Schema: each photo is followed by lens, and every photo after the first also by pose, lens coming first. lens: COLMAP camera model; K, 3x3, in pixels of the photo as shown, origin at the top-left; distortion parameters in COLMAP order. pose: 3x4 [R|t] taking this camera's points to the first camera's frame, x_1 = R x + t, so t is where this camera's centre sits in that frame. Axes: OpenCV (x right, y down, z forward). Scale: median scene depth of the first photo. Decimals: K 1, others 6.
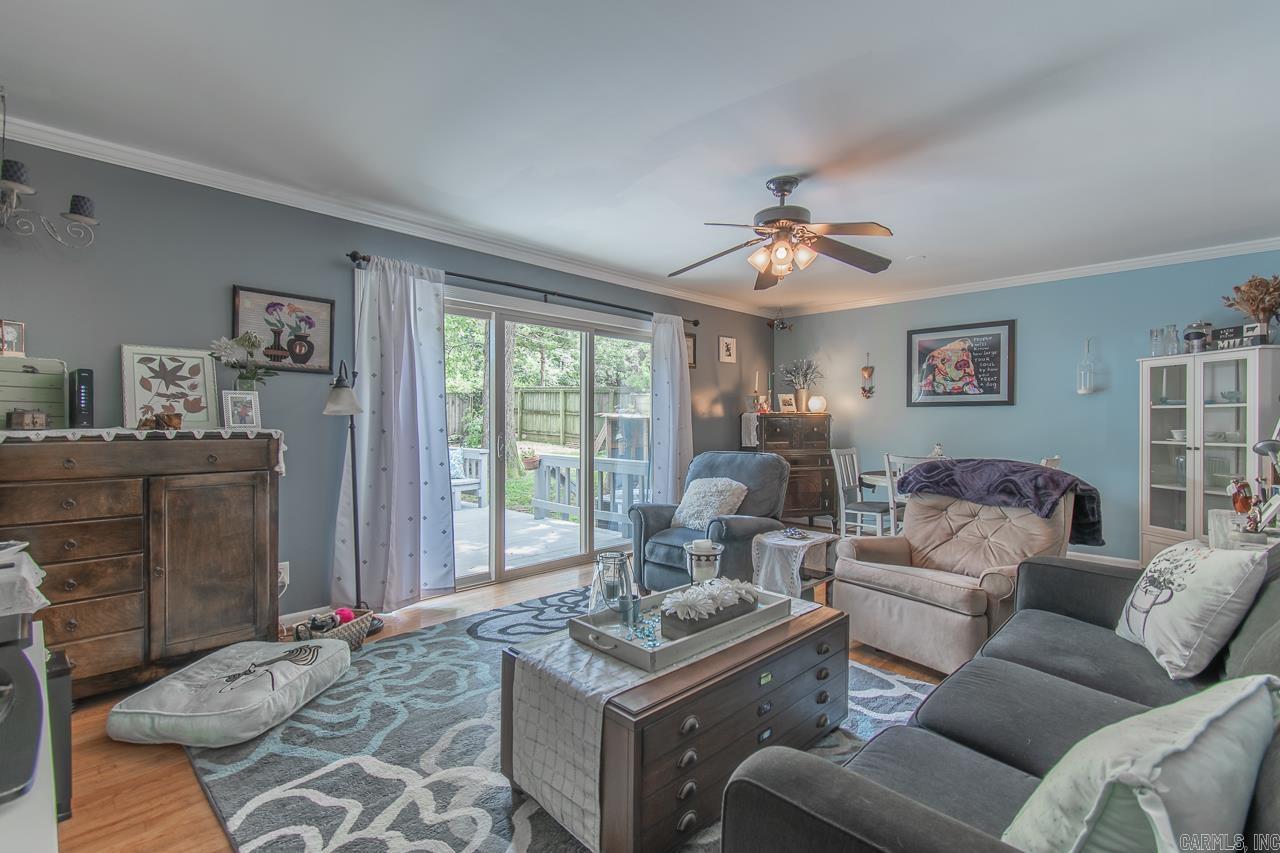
lens RADIAL K [[574.0, 0, 640.0], [0, 574.0, 426.5], [0, 0, 1]] dist [0.010448, -0.005305]
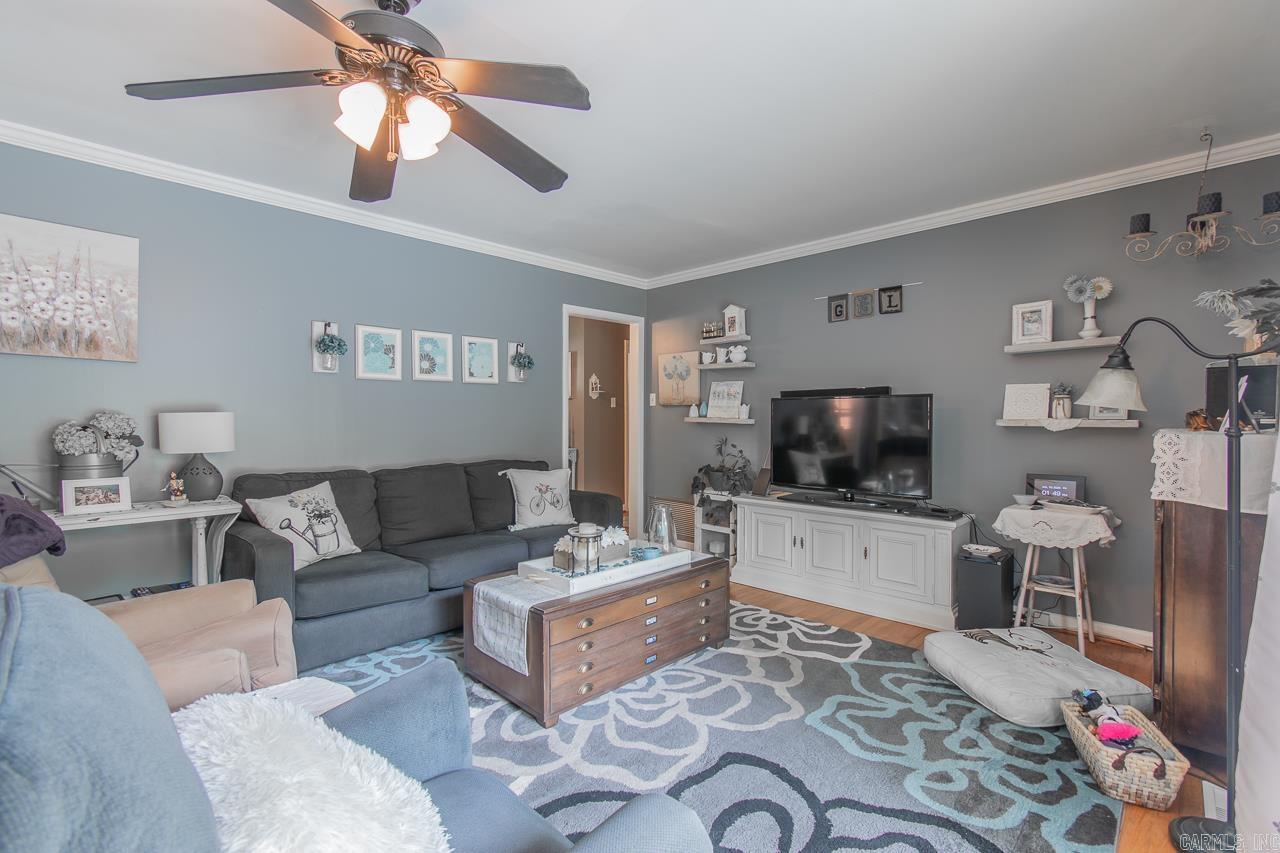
lens RADIAL K [[574.0, 0, 640.0], [0, 574.0, 426.5], [0, 0, 1]] dist [0.010448, -0.005305]
pose [[-0.999979, -0.006264, -0.001559, 0.006122], [-0.006307, 0.999550, 0.029328, -0.013939], [0.001374, 0.029337, -0.999569, 1.193290]]
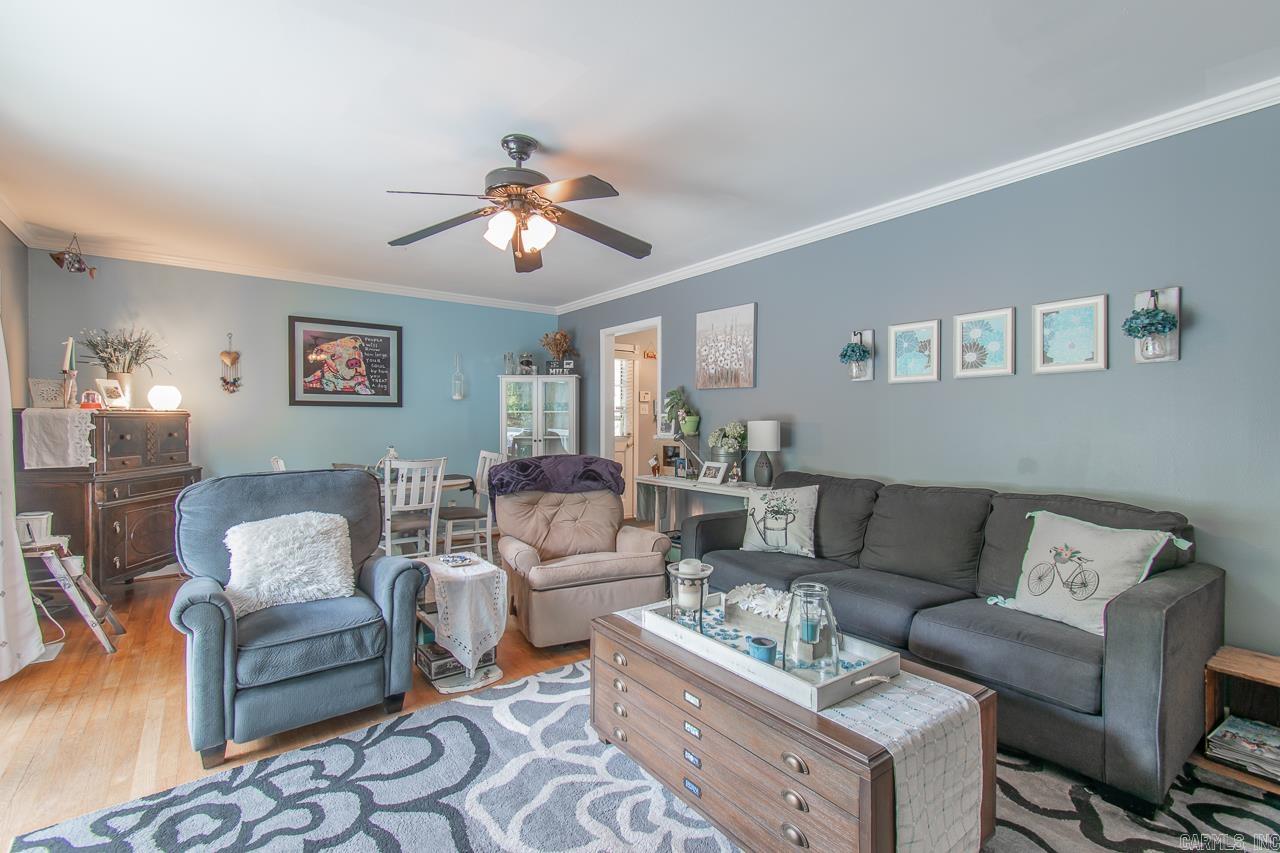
lens RADIAL K [[574.0, 0, 640.0], [0, 574.0, 426.5], [0, 0, 1]] dist [0.010448, -0.005305]
pose [[0.149589, -0.009844, 0.988699, -0.434284], [0.009756, 0.999916, 0.008479, -0.008059], [-0.988700, 0.008377, 0.149673, 0.532744]]
